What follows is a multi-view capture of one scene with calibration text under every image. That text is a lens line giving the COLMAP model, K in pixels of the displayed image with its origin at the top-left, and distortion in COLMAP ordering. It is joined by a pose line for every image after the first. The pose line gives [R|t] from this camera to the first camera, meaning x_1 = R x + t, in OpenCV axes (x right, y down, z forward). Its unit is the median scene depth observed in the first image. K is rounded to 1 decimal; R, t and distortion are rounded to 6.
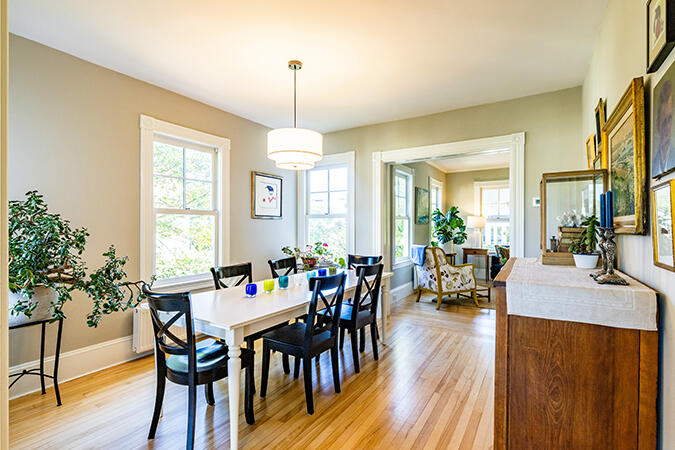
lens RADIAL K [[331.1, 0, 336.7], [0, 331.1, 223.9], [0, 0, 1]] dist [-0.000864, -0.000145]
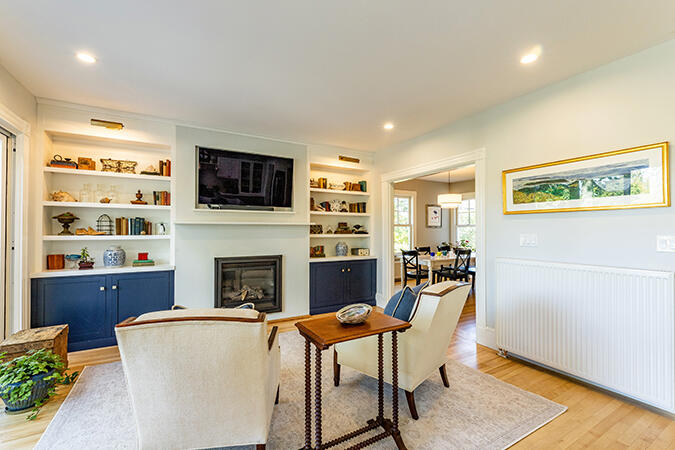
lens RADIAL K [[286.1, 0, 334.6], [0, 286.1, 229.0], [0, 0, 1]] dist [0.001033, -0.000023]
pose [[0.874576, -0.011428, -0.484754, 0.108231], [0.005202, 0.999886, -0.014188, 0.014078], [0.484861, 0.009887, 0.874535, -0.857437]]
